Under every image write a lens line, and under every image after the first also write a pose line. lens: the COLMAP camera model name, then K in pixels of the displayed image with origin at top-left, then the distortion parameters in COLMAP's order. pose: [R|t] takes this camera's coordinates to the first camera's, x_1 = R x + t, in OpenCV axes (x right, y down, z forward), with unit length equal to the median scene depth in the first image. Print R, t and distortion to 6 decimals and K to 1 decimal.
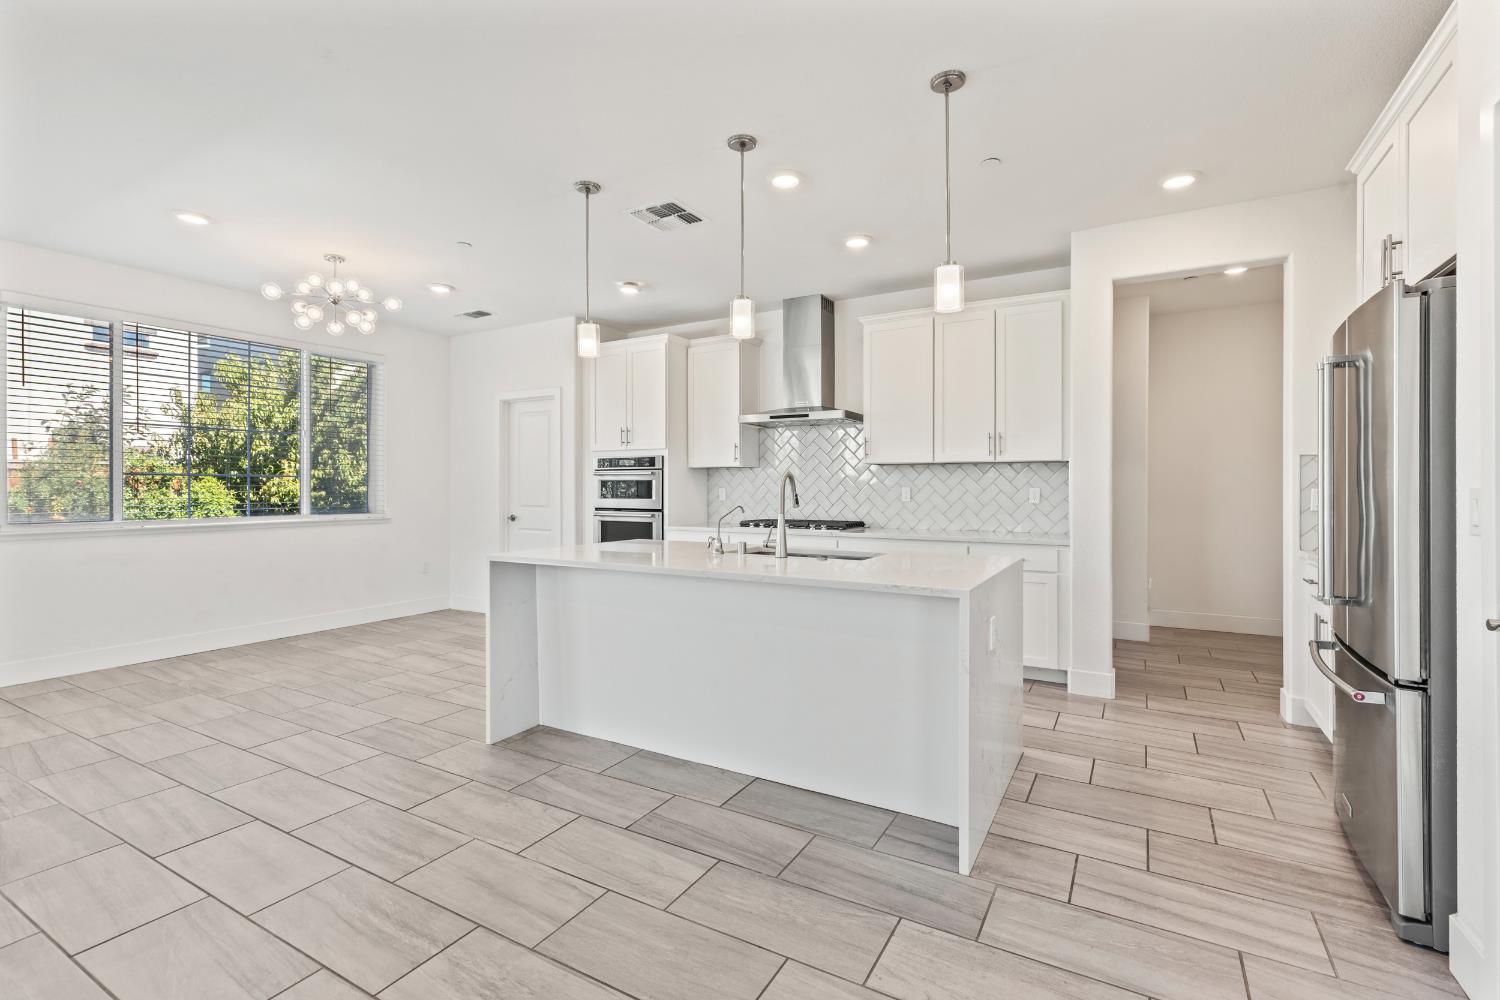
lens RADIAL K [[679.1, 0, 755.0], [0, 679.1, 489.9], [0, 0, 1]] dist [0.003865, 0.000555]
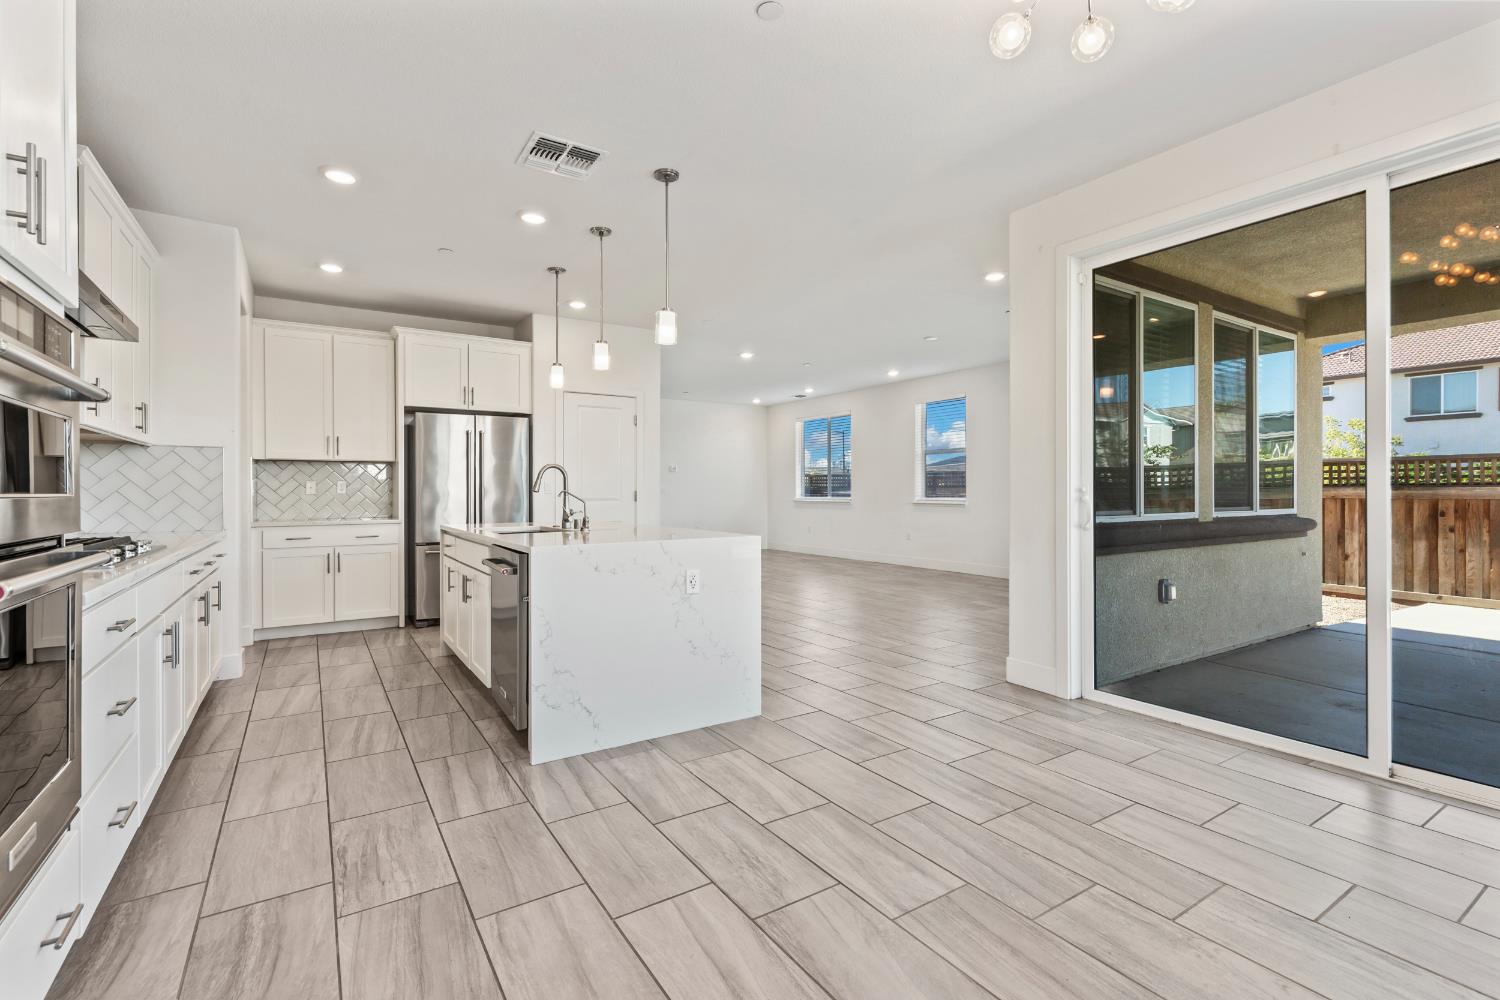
lens RADIAL K [[679.1, 0, 755.0], [0, 679.1, 489.9], [0, 0, 1]] dist [0.003865, 0.000555]
pose [[-0.888426, 0.003936, 0.459002, -0.492299], [0.005649, 0.999981, 0.002358, 0.012711], [-0.458984, 0.004688, -0.888432, 1.095558]]
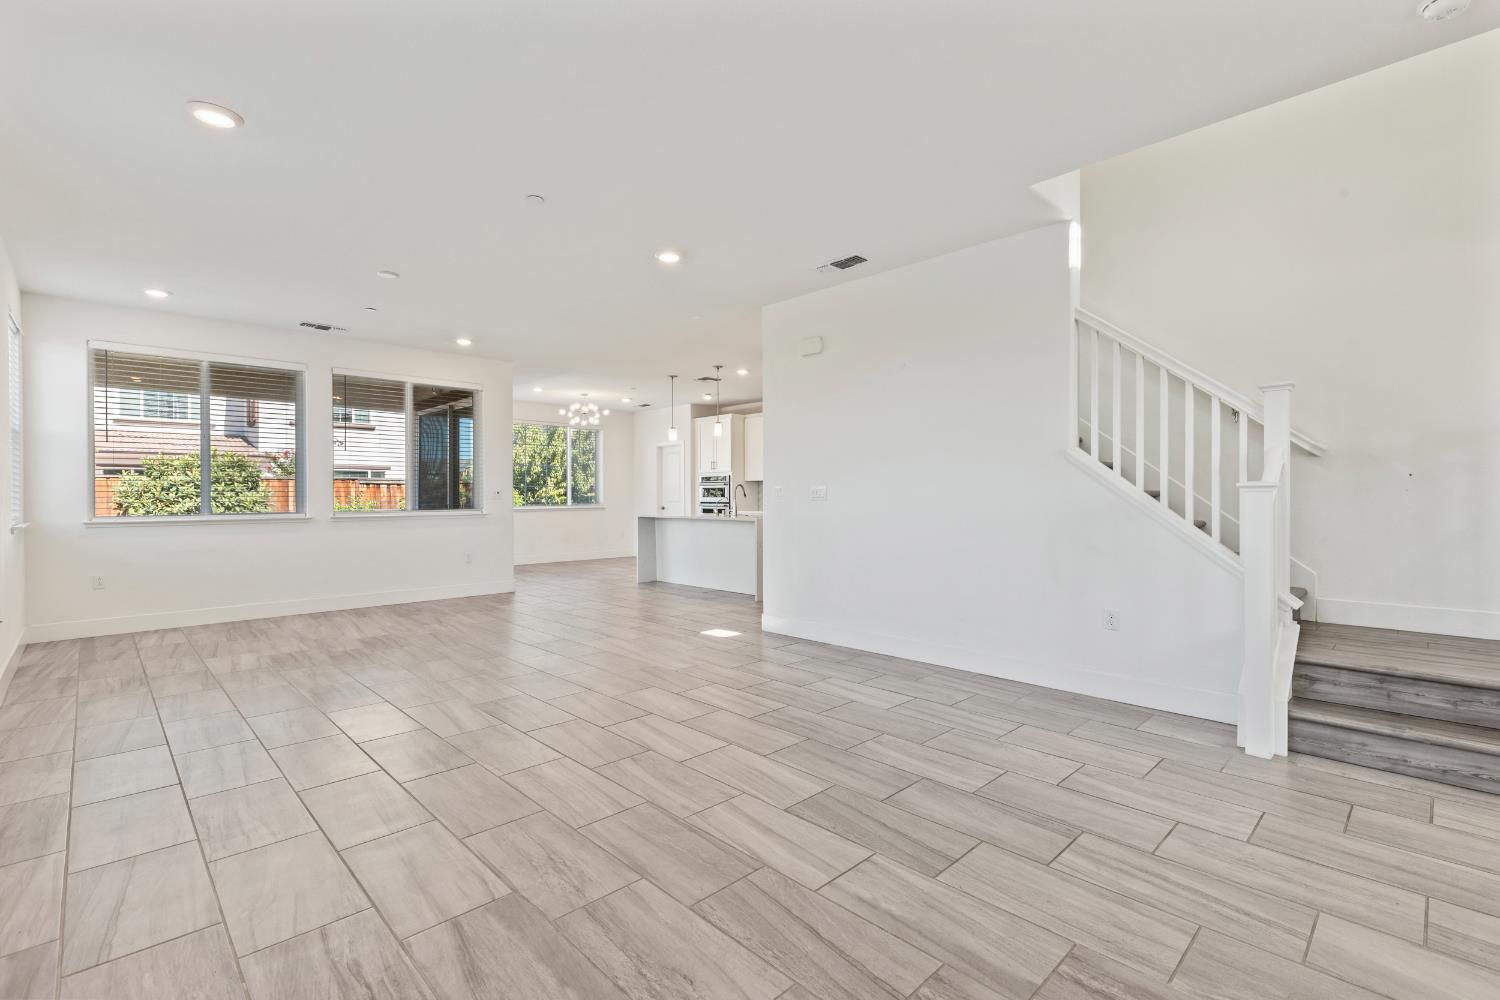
lens RADIAL K [[679.1, 0, 755.0], [0, 679.1, 489.9], [0, 0, 1]] dist [0.003865, 0.000555]
pose [[0.961806, -0.004639, -0.273692, 0.463289], [0.001254, 0.999921, -0.012541, 0.016666], [0.273728, 0.011719, 0.961736, -0.855144]]
